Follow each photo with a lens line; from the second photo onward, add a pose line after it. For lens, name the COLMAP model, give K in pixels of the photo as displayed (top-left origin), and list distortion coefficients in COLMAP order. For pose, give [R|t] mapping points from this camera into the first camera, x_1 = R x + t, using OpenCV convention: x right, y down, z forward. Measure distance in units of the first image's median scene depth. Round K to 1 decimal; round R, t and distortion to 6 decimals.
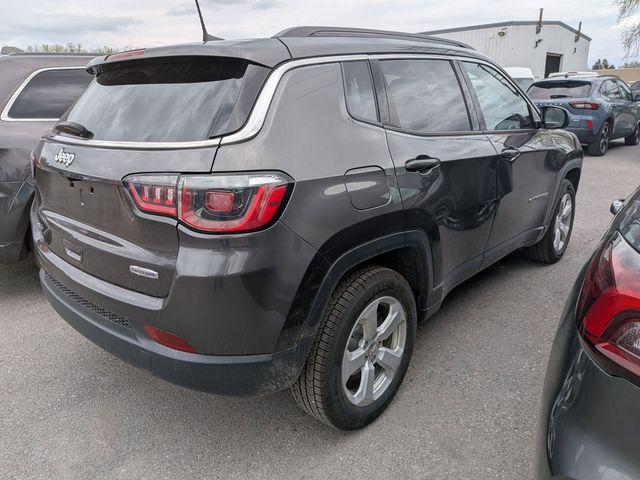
lens RADIAL K [[483.6, 0, 316.4], [0, 483.6, 241.8], [0, 0, 1]] dist [0.037465, -0.058664]
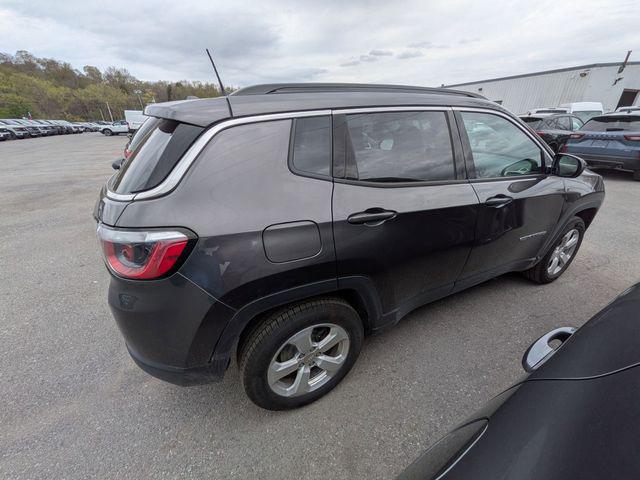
lens RADIAL K [[263.9, 0, 321.9], [0, 263.9, 242.6], [0, 0, 1]] dist [0.003449, 0.001330]
pose [[0.933172, 0.168188, -0.317653, 0.305125], [-0.120200, 0.978909, 0.165192, -0.183917], [0.338737, -0.115971, 0.933707, 0.396953]]
